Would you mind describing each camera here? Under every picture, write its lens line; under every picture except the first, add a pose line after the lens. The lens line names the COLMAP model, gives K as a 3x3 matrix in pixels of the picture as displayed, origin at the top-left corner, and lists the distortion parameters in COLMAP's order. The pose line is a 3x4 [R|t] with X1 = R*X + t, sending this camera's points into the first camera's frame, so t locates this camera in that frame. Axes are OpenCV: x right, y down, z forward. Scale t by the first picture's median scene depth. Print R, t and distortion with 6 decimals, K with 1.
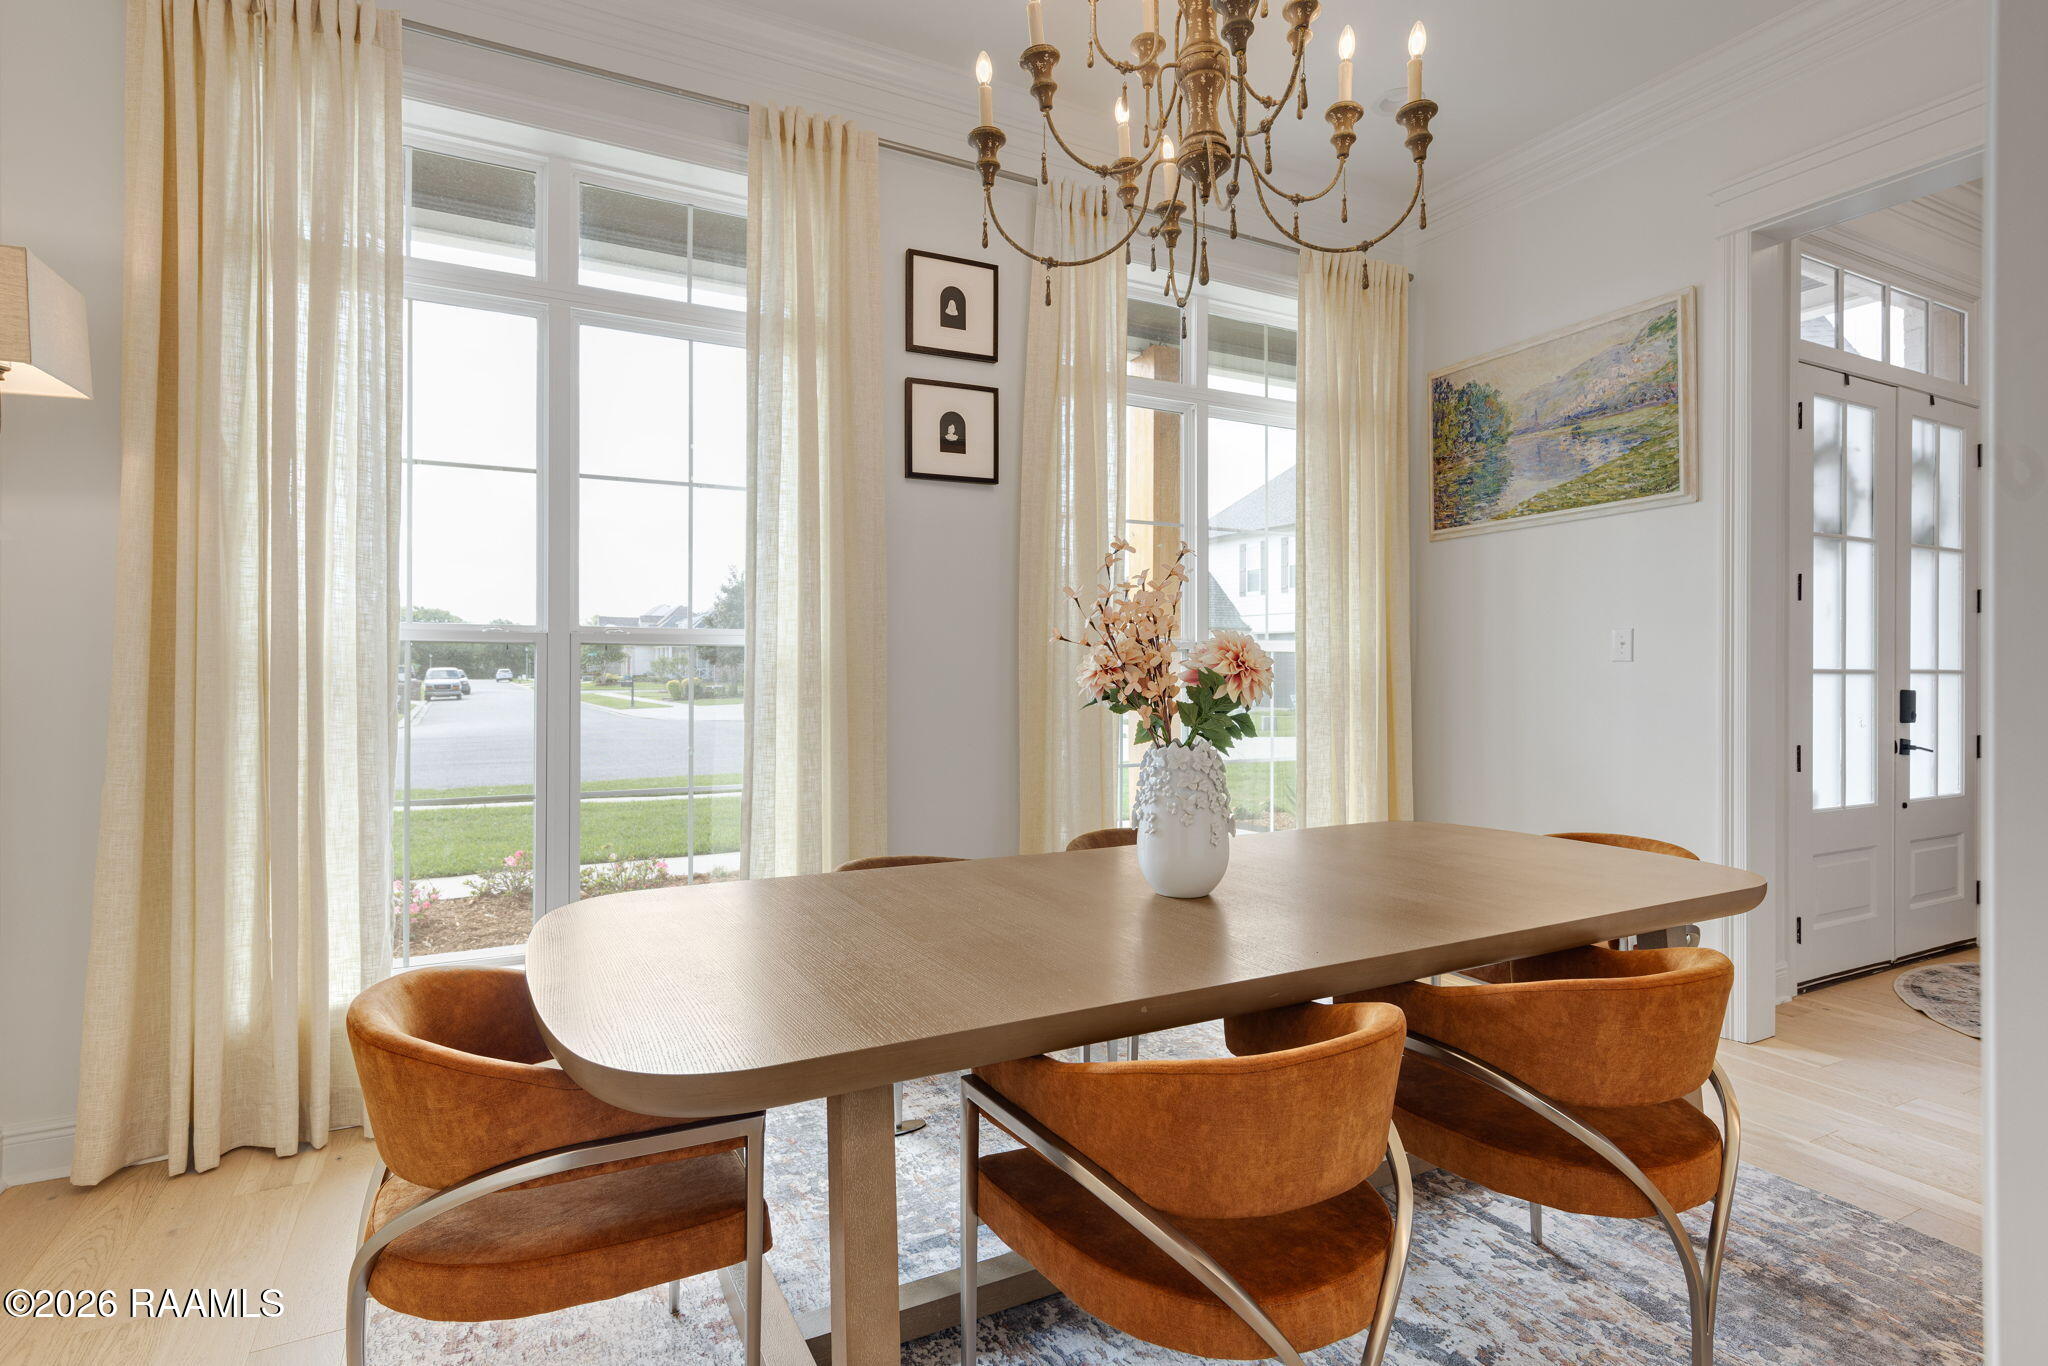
lens RADIAL K [[1009.0, 0, 1020.9], [0, 1009.0, 681.8], [0, 0, 1]] dist [0.002198, 0.000704]
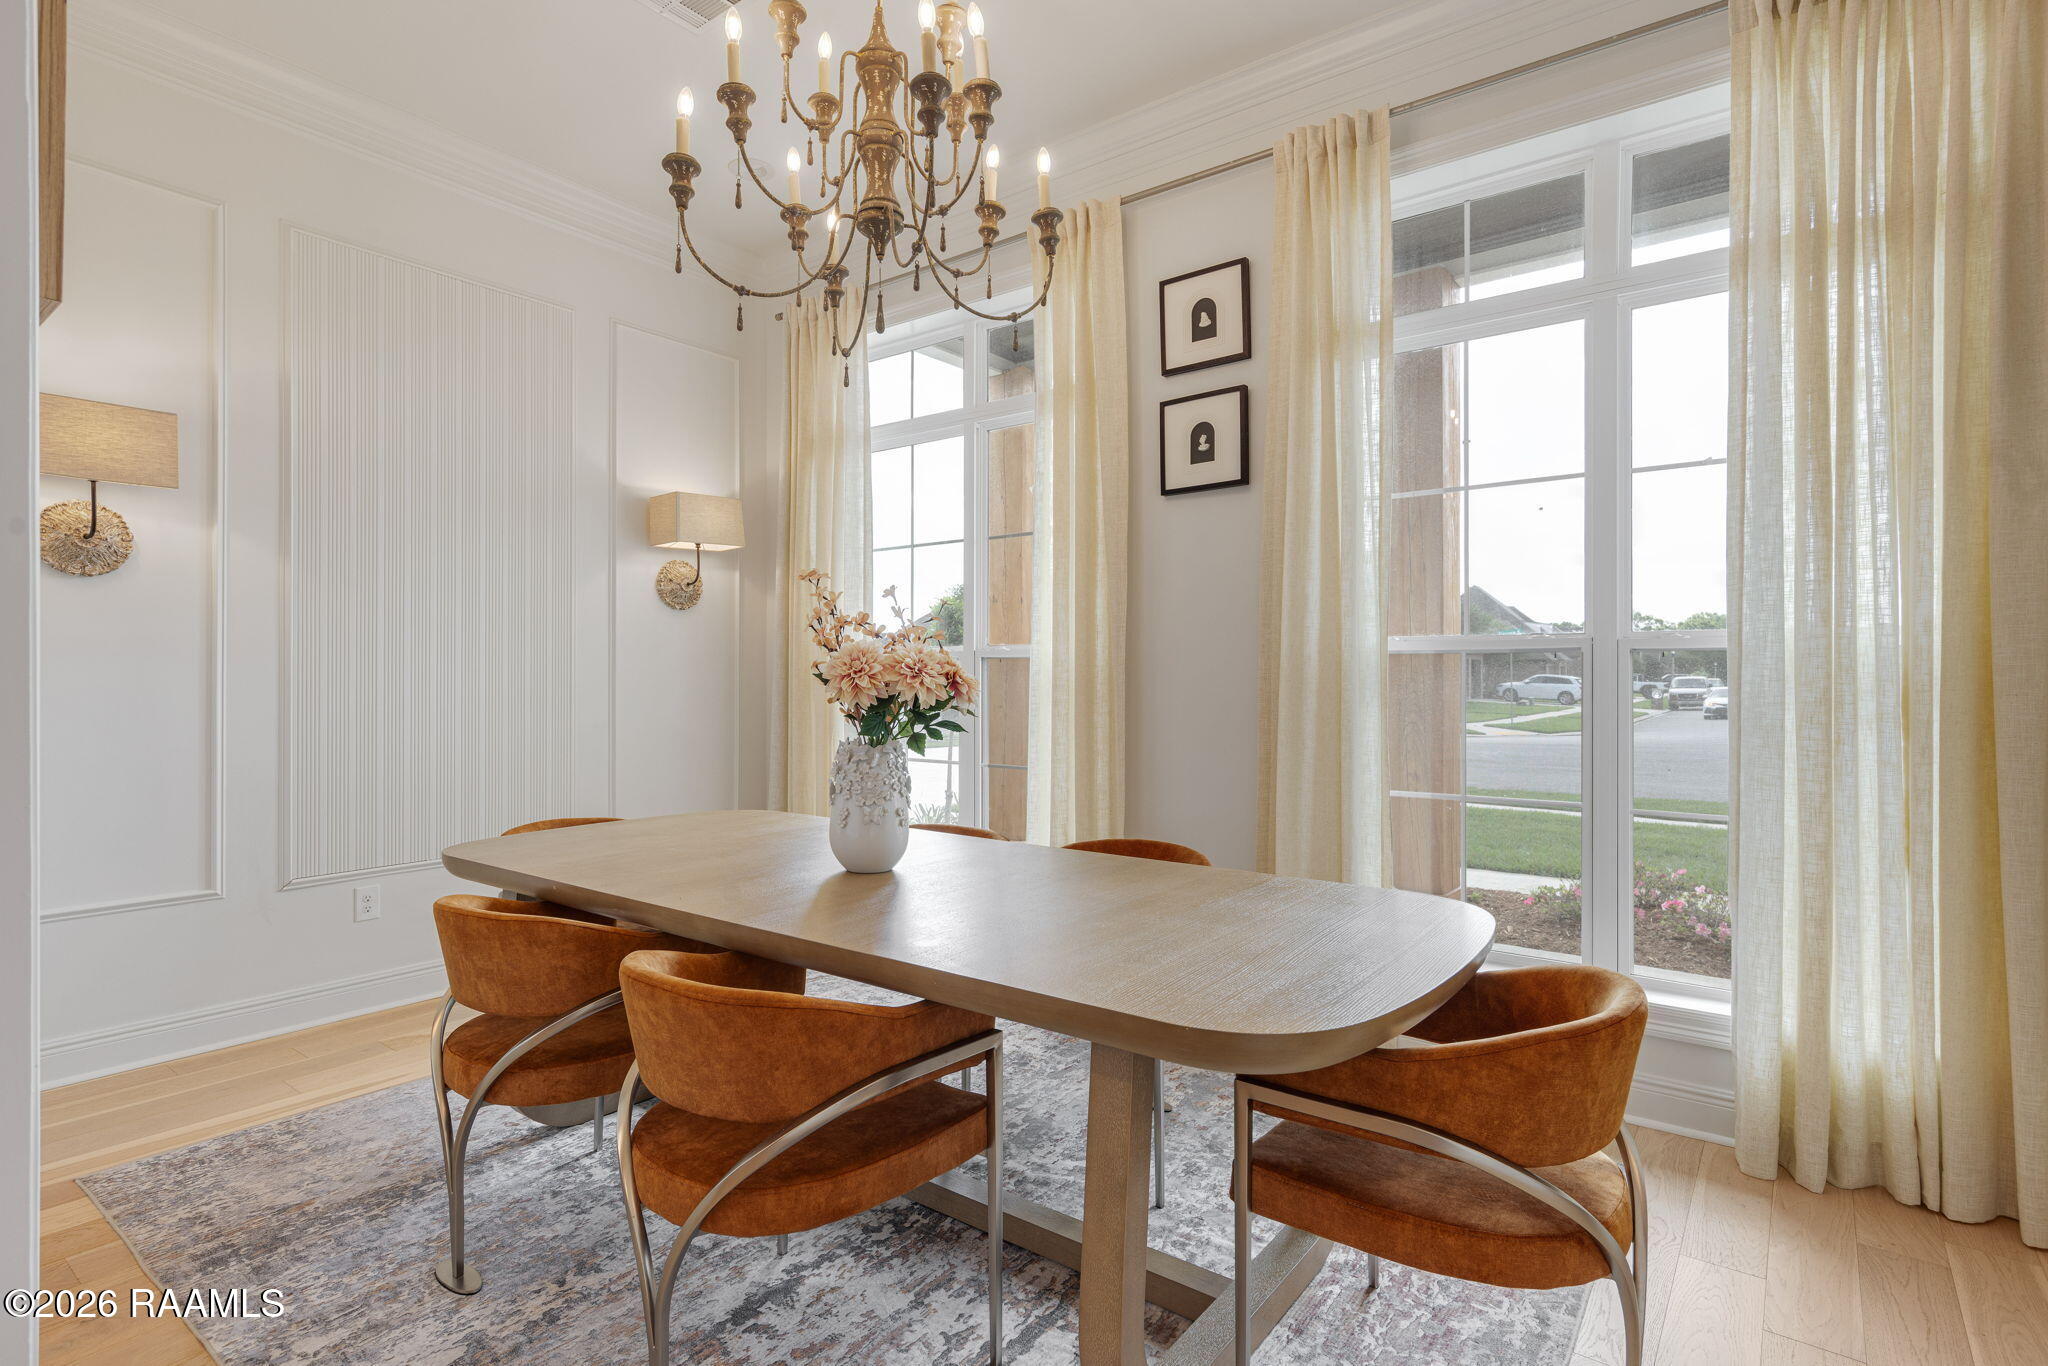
lens RADIAL K [[1009.0, 0, 1021.5], [0, 1009.0, 688.0], [0, 0, 1]] dist [0.002198, 0.000704]
pose [[0.438659, 0.008379, -0.898615, 0.755857], [-0.010545, 0.999936, 0.004176, -0.002726], [0.898592, 0.007644, 0.438719, 0.388580]]
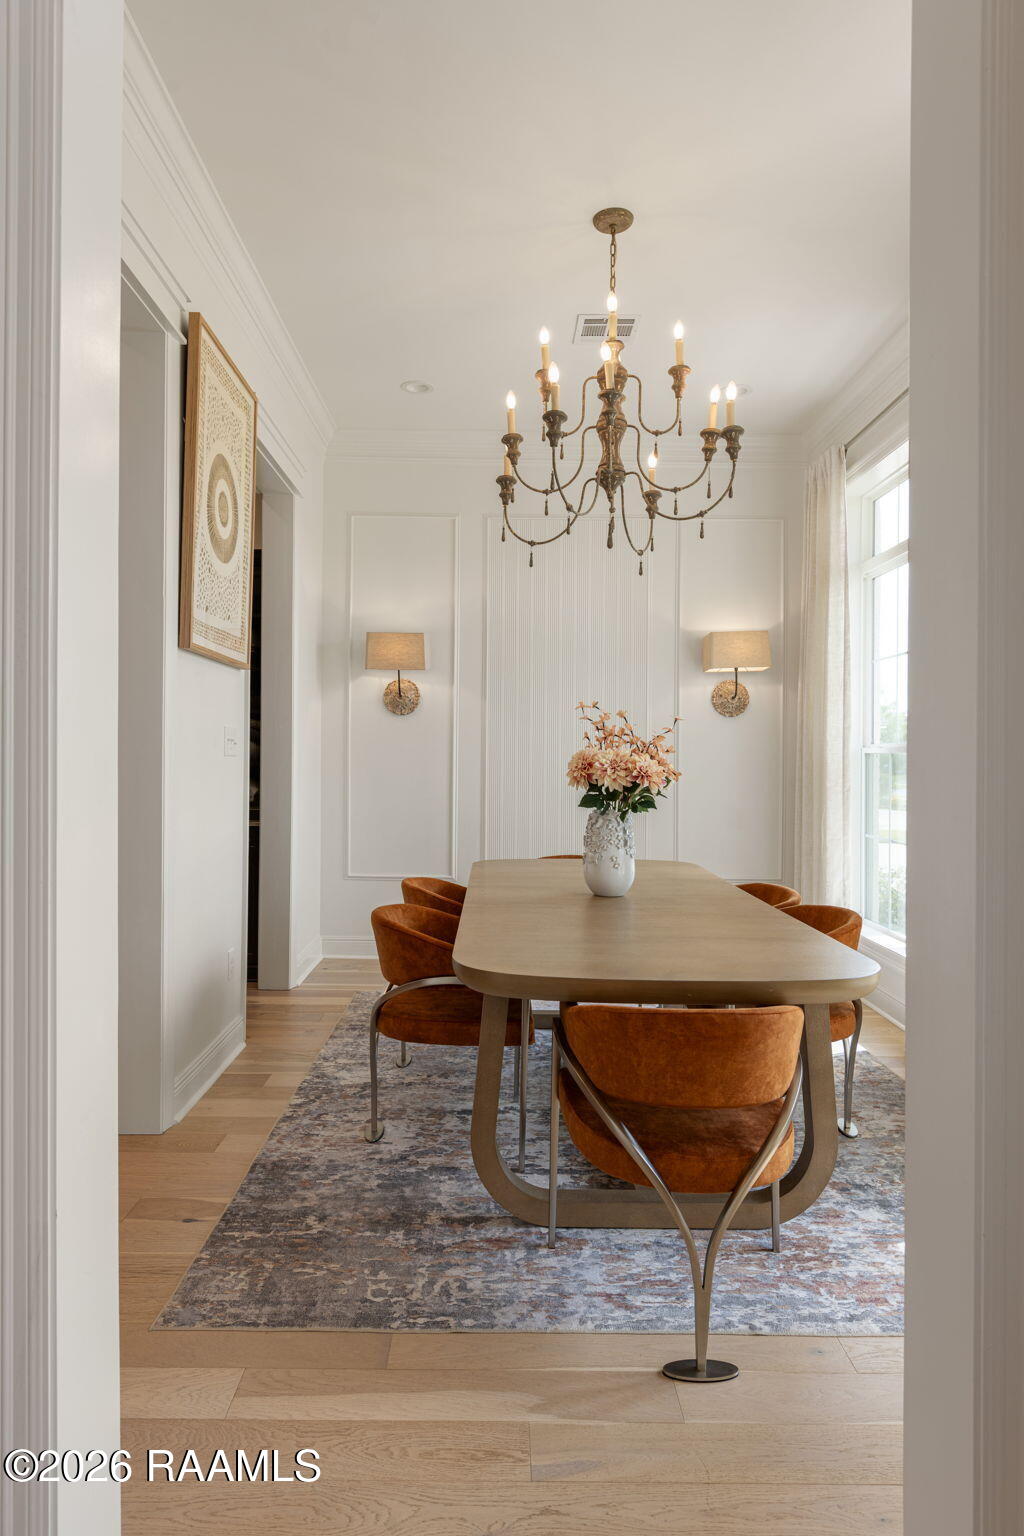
lens RADIAL K [[972.5, 0, 514.9], [0, 972.5, 756.3], [0, 0, 1]] dist [-0.026515, 0.000728]
pose [[-0.453504, -0.004732, -0.891242, 1.044248], [-0.018604, 0.999818, 0.004158, -0.022724], [0.891060, 0.018466, -0.453509, 0.963182]]
